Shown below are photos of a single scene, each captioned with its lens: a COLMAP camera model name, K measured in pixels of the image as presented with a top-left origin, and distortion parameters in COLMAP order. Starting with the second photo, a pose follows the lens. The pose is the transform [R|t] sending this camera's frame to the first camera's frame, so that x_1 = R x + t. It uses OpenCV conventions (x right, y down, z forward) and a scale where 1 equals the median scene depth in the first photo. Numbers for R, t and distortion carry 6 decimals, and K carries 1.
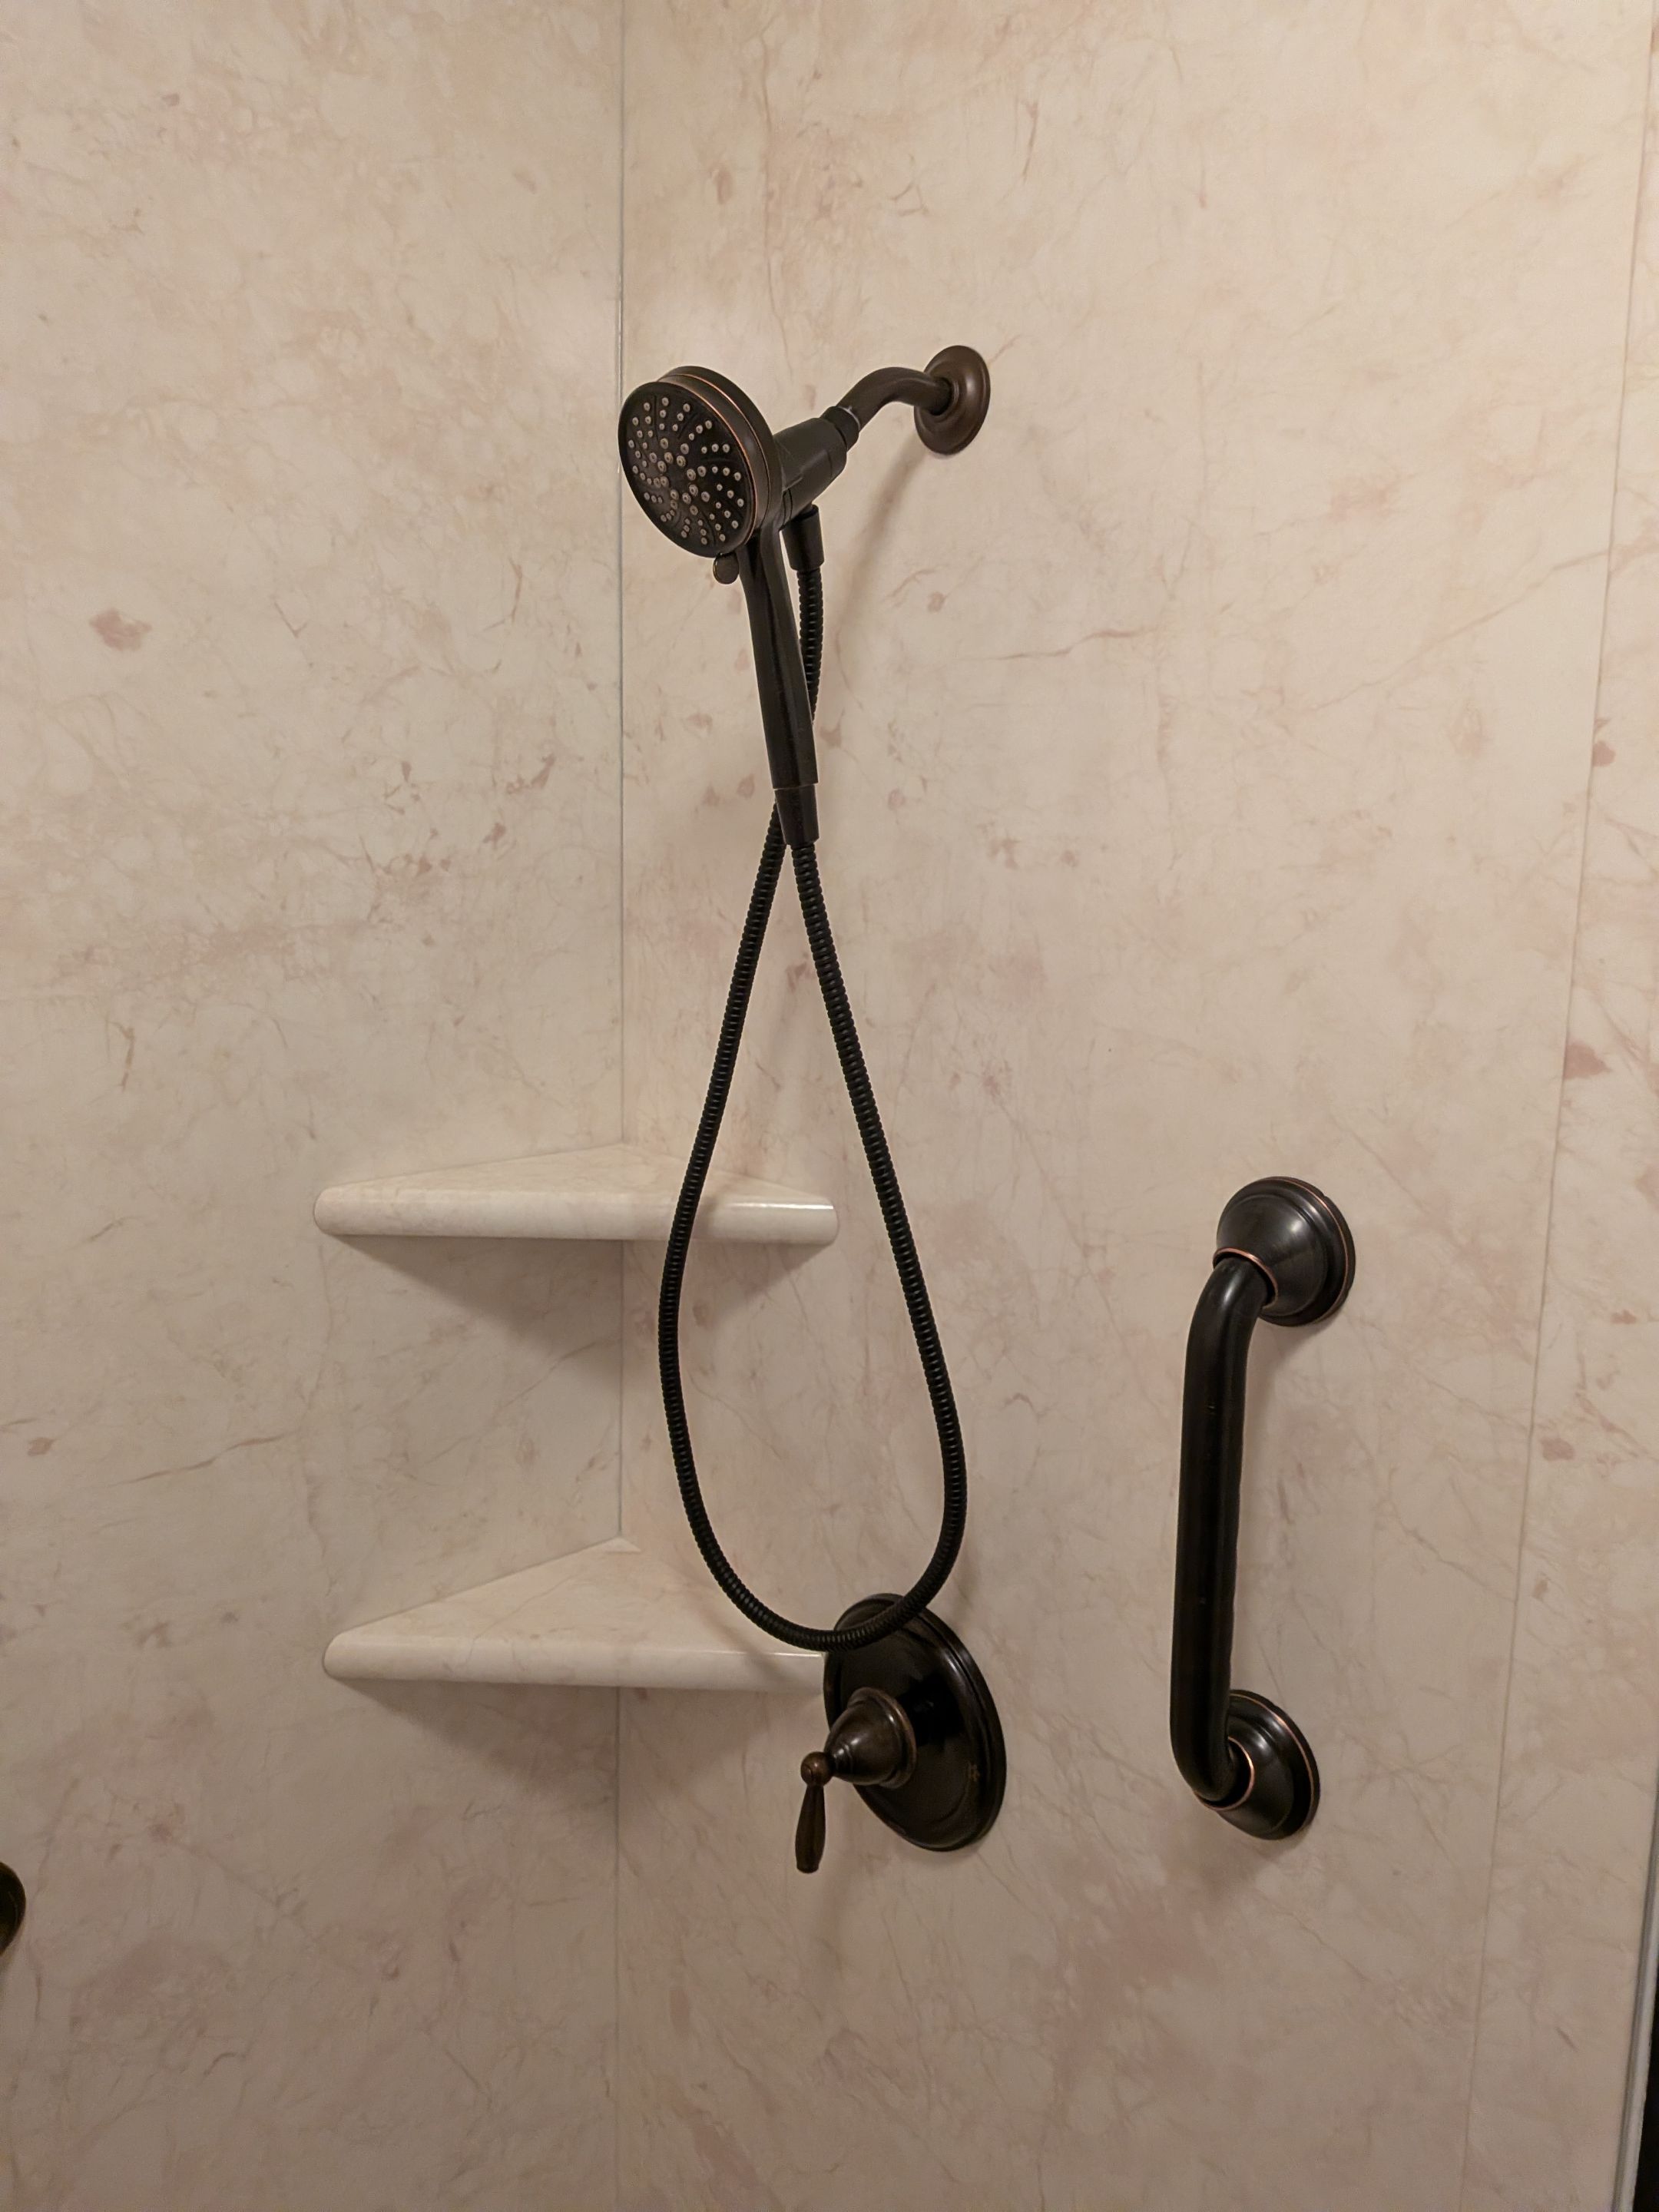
lens RADIAL K [[1604.3, 0, 849.7], [0, 1604.3, 1094.2], [0, 0, 1]] dist [0.050210, -0.083853]
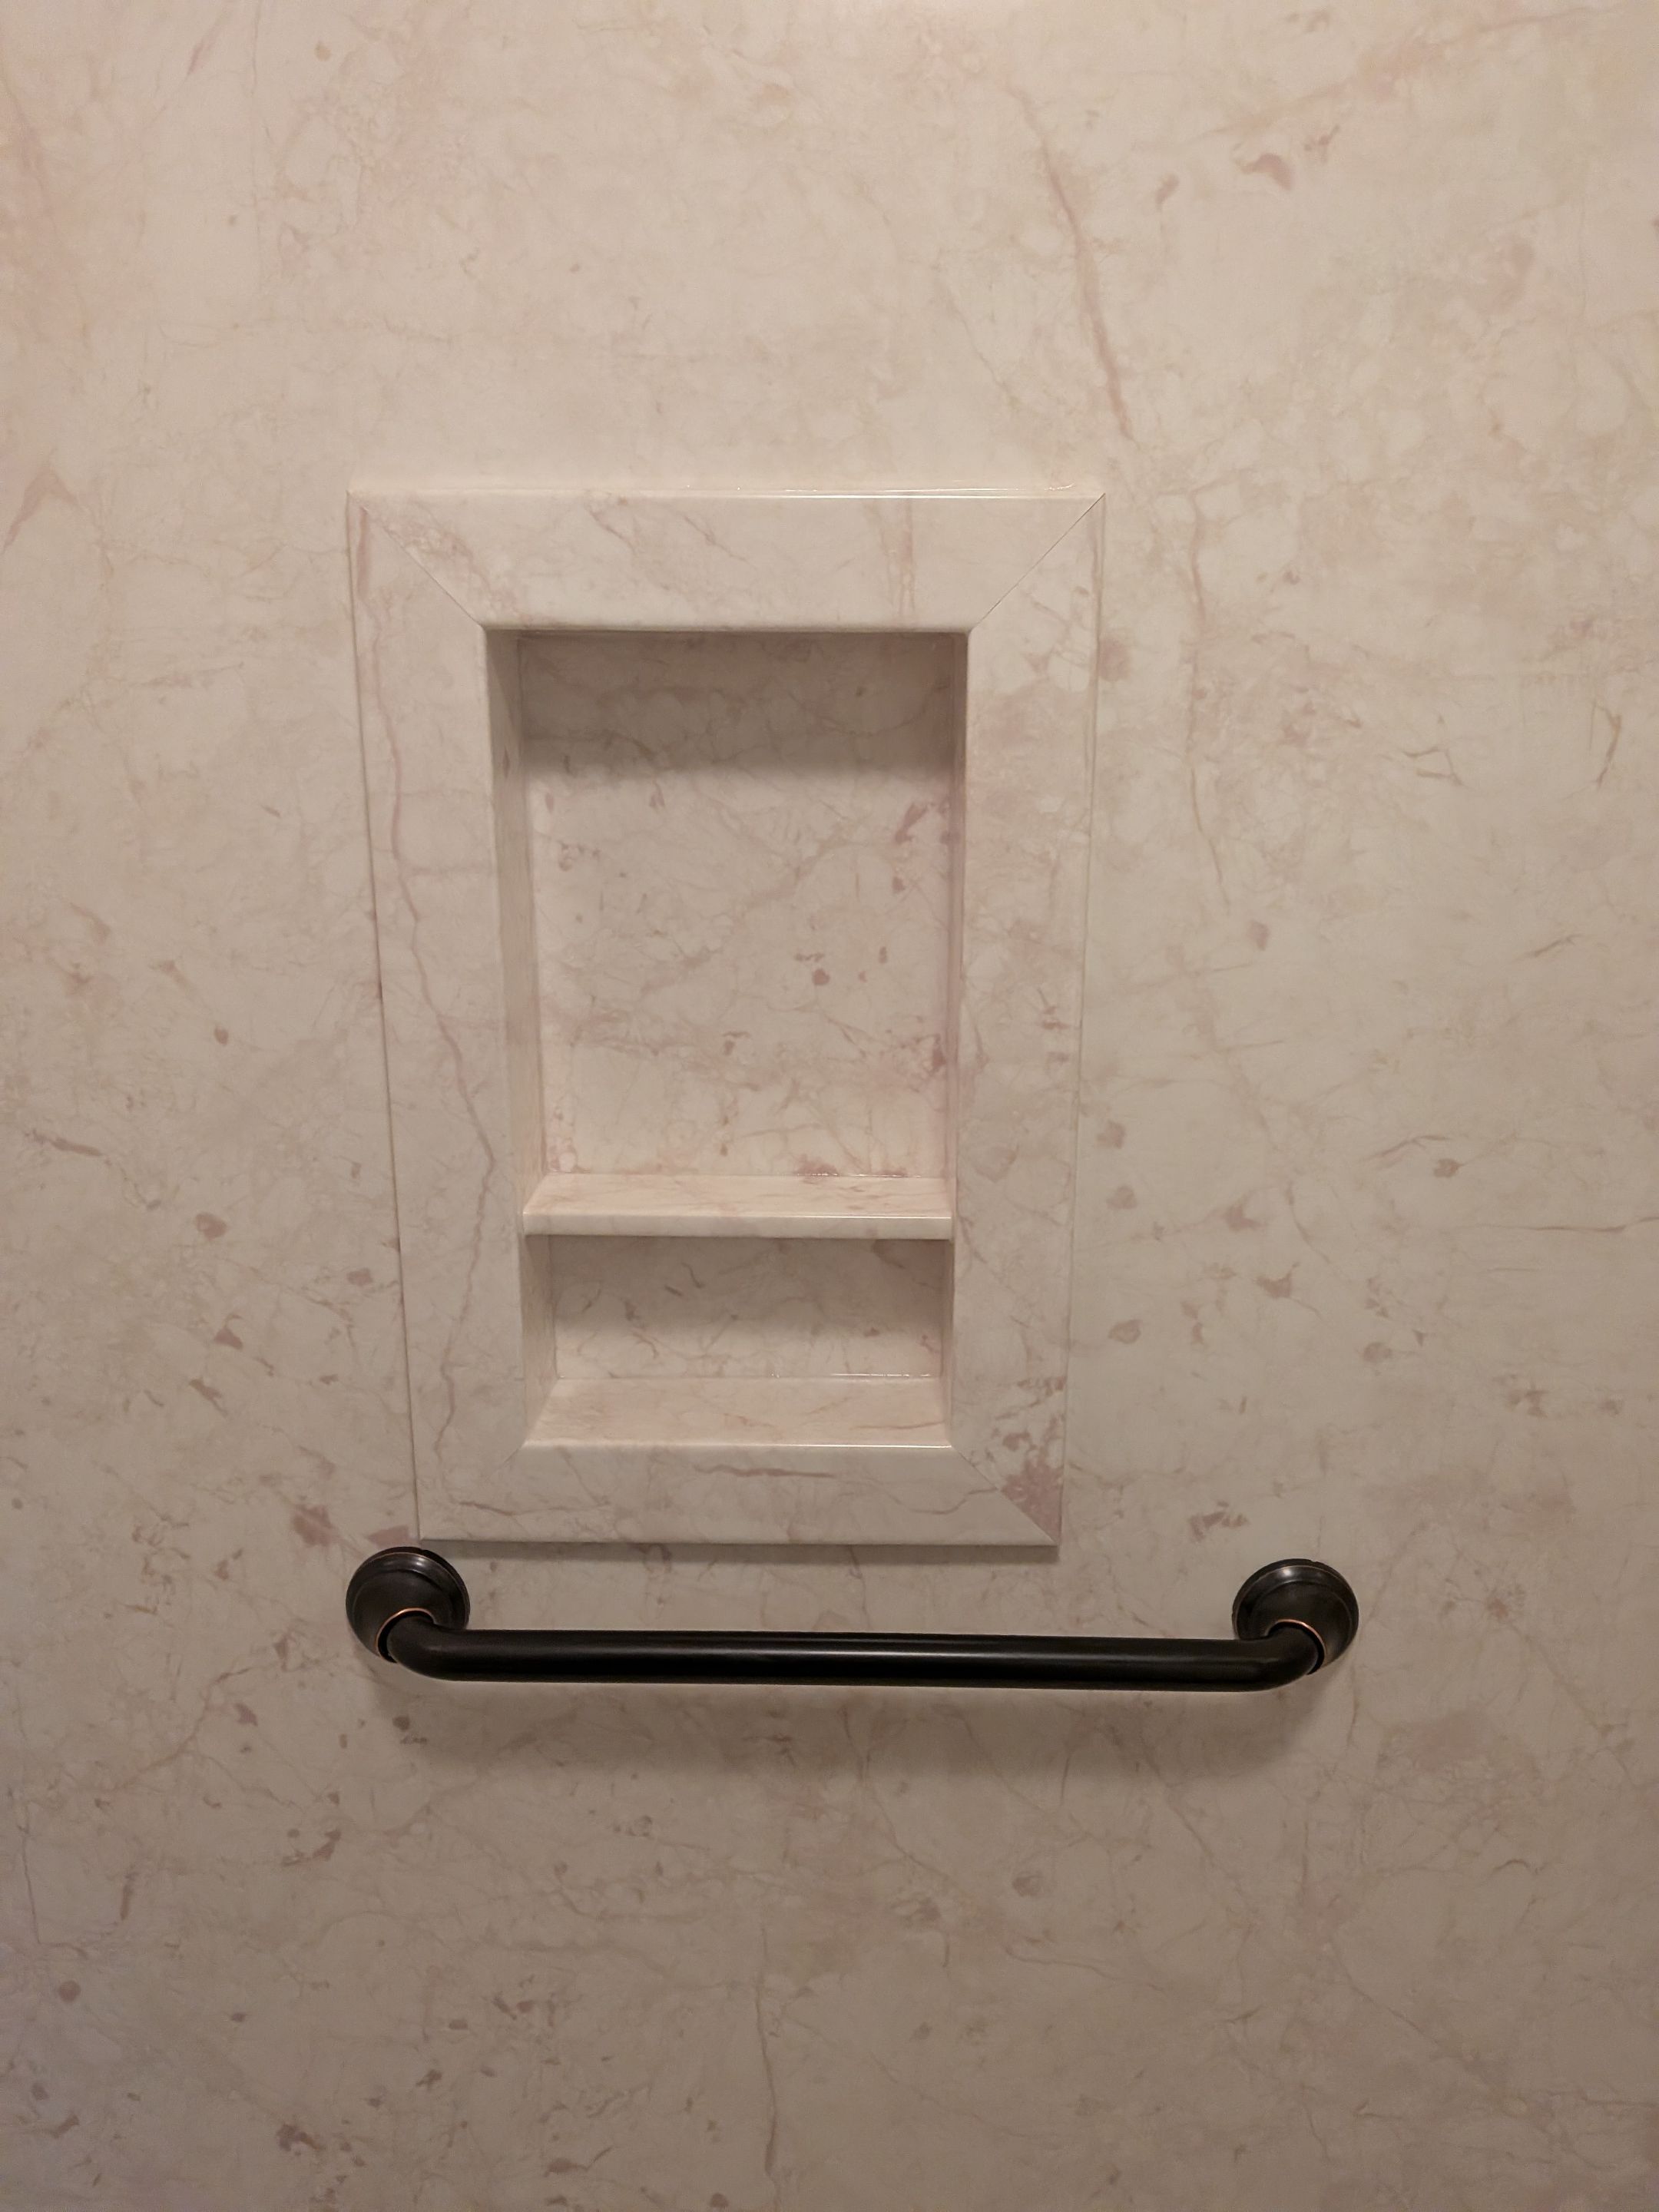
lens RADIAL K [[1590.2, 0, 829.5], [0, 1590.2, 1106.0], [0, 0, 1]] dist [0.091318, -0.156148]
pose [[0.726560, 0.156031, -0.669152, -0.136944], [-0.095883, 0.987370, 0.126122, 0.095766], [0.680380, -0.027475, 0.732345, 0.067255]]
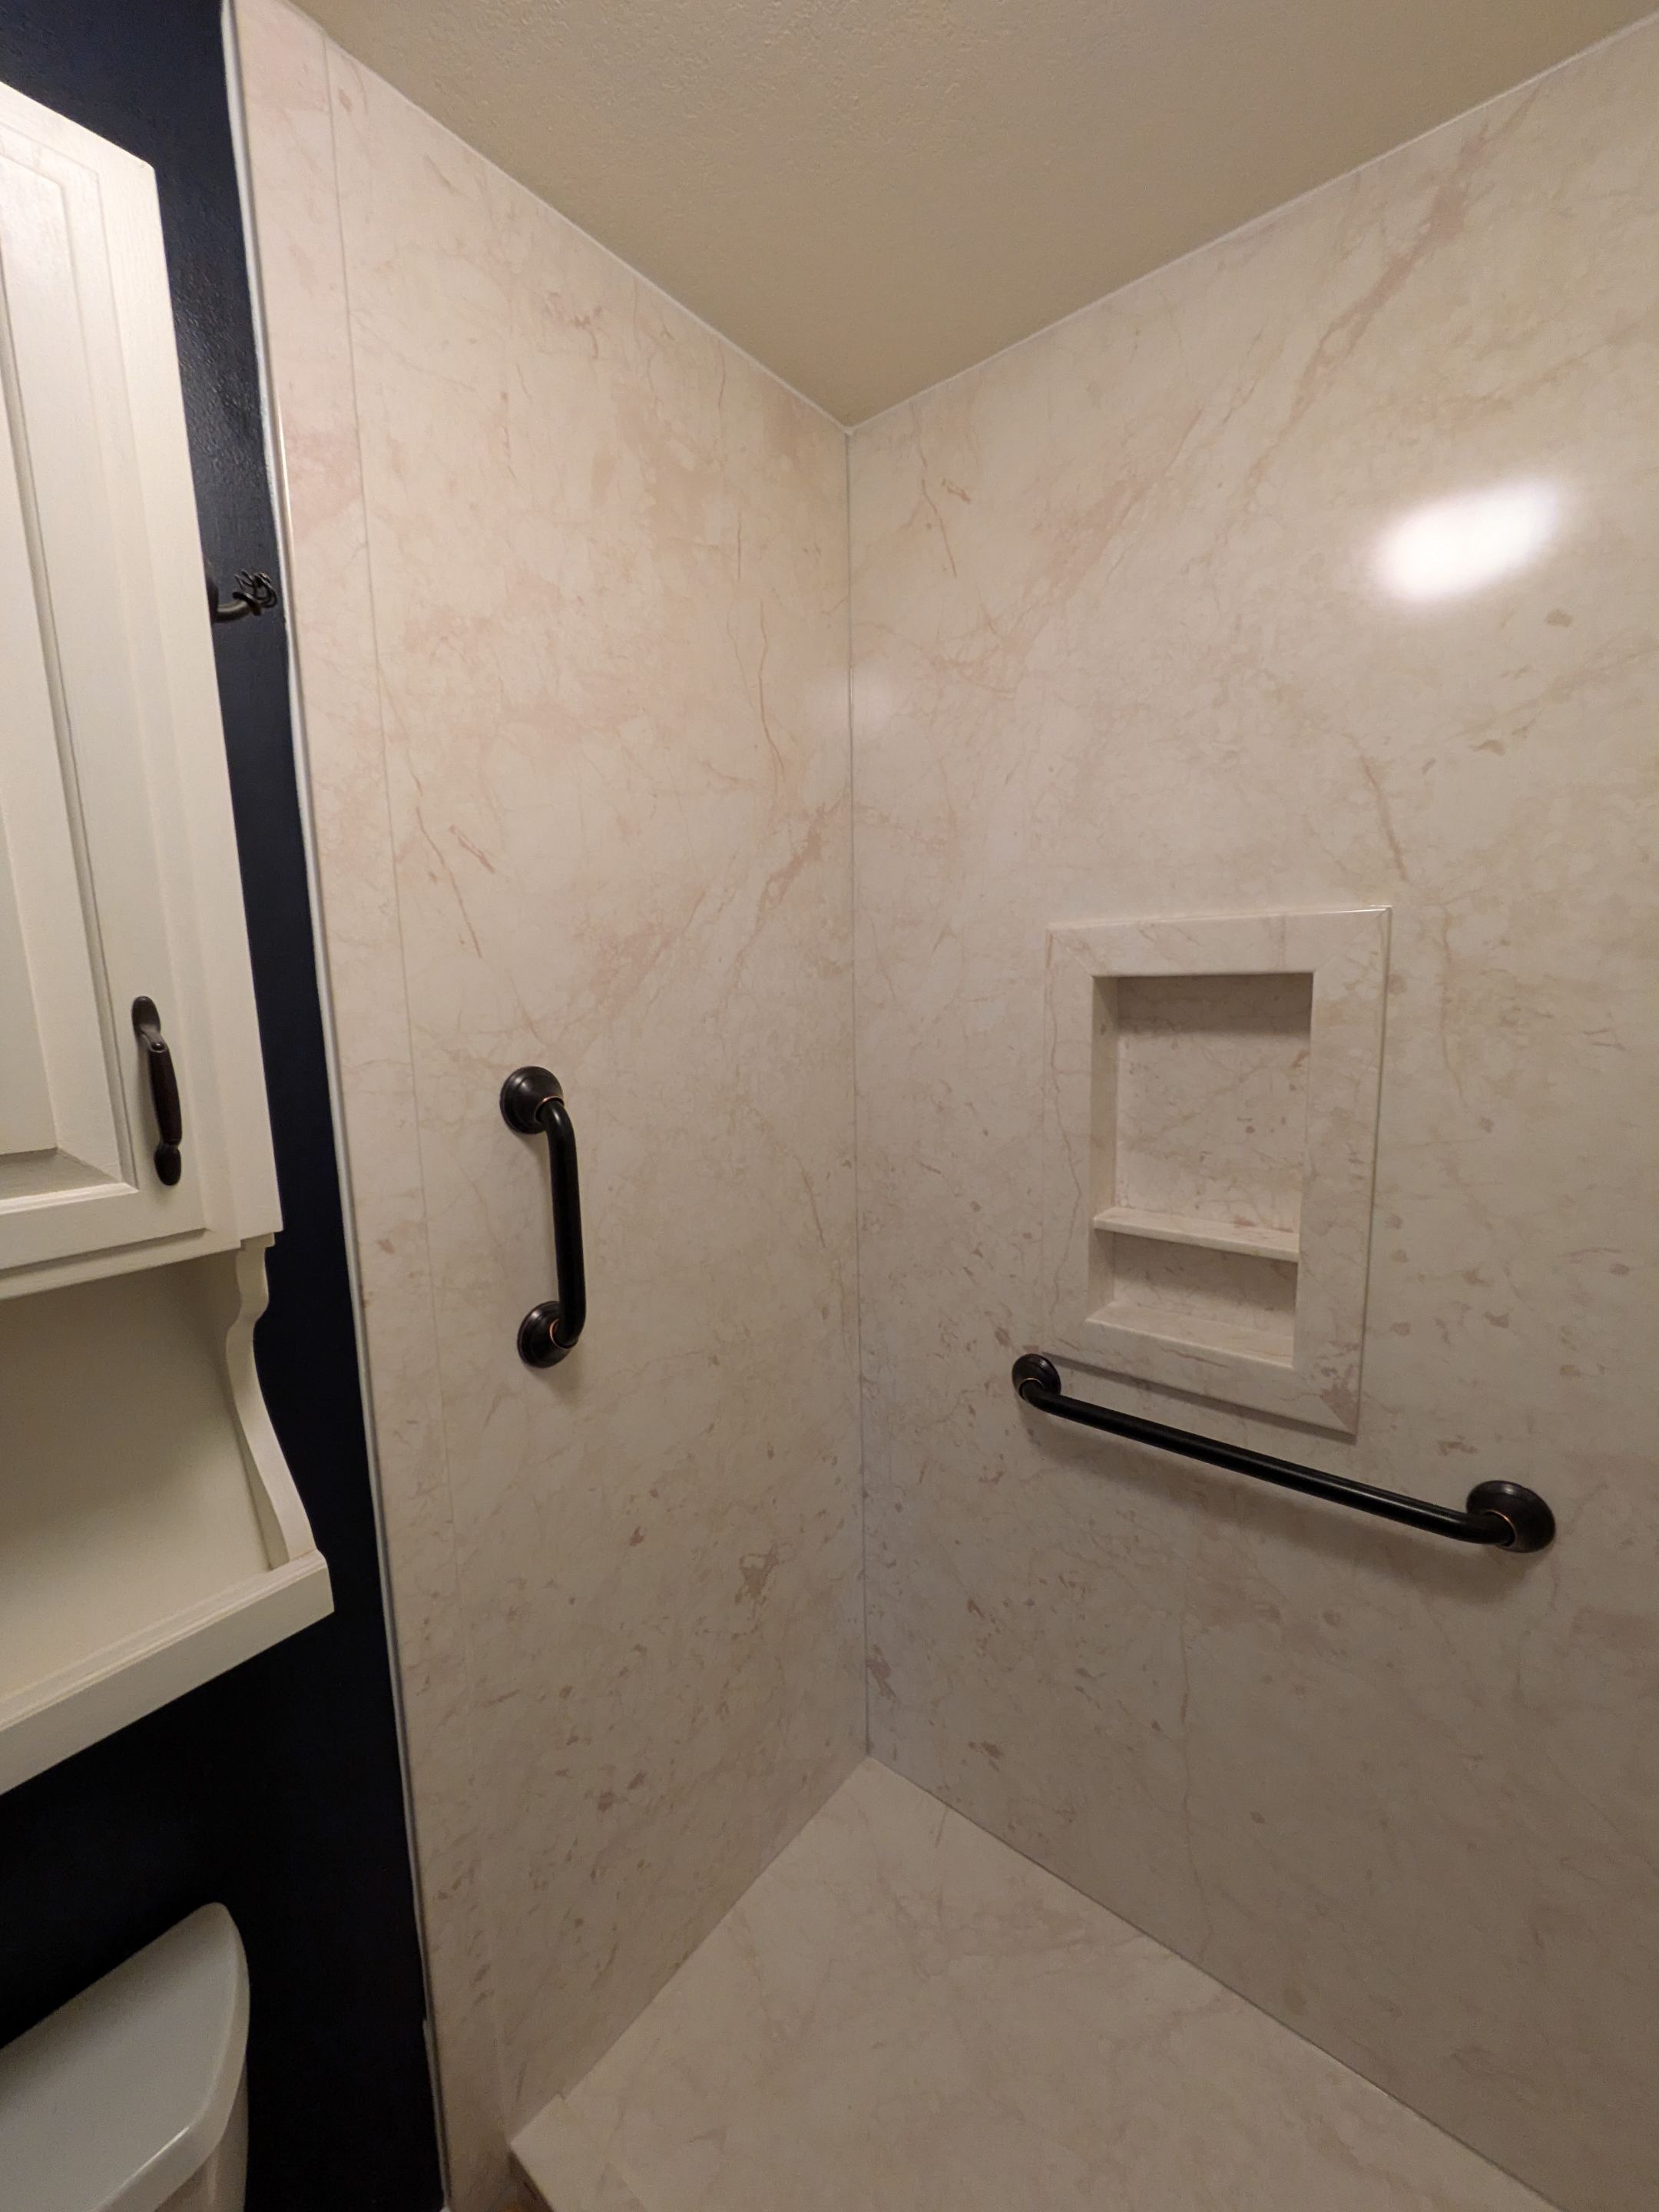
lens RADIAL K [[875.7, 0, 828.5], [0, 875.7, 1107.3], [0, 0, 1]] dist [-0.000506, -0.000371]
pose [[0.152756, 0.120807, -0.980852, 0.209049], [-0.126307, 0.986747, 0.101862, 0.067000], [0.980159, 0.108329, 0.165990, 0.058673]]
